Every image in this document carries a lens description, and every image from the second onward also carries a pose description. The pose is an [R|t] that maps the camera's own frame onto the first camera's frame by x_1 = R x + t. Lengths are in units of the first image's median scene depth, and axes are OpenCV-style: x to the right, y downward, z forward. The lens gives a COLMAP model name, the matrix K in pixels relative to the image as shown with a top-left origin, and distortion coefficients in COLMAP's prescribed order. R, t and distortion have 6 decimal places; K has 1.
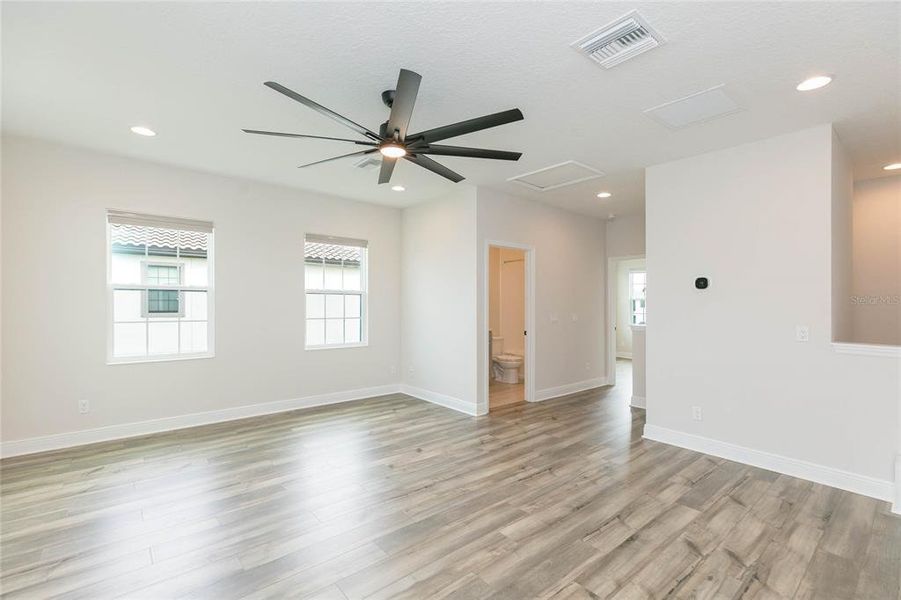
lens RADIAL K [[406.1, 0, 457.8], [0, 406.1, 294.4], [0, 0, 1]] dist [0.004188, -0.000166]
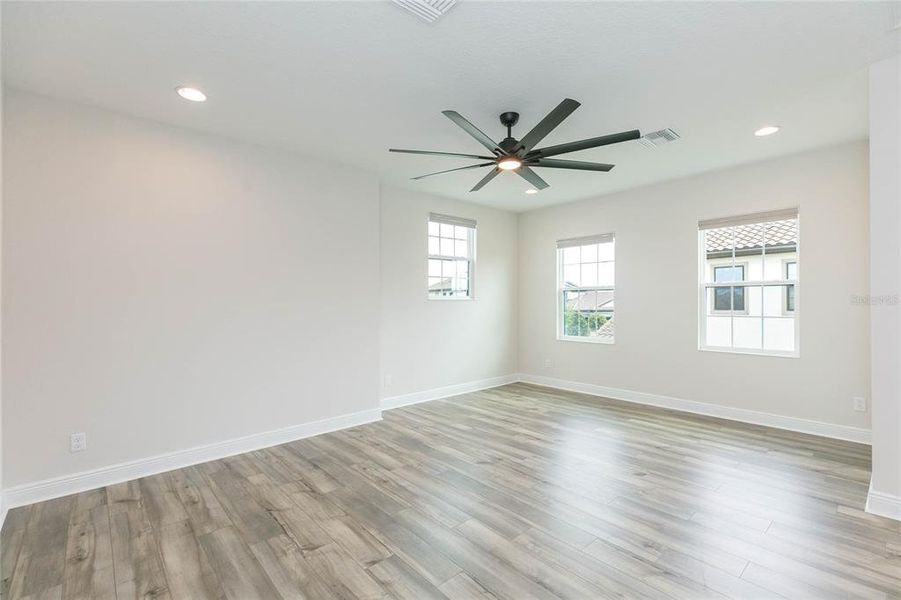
lens RADIAL K [[406.1, 0, 457.8], [0, 406.1, 294.4], [0, 0, 1]] dist [0.004188, -0.000166]
pose [[0.040414, -0.017260, -0.999034, 0.469459], [0.026795, 0.999510, -0.016184, 0.012391], [0.998824, -0.026115, 0.040856, 0.388524]]
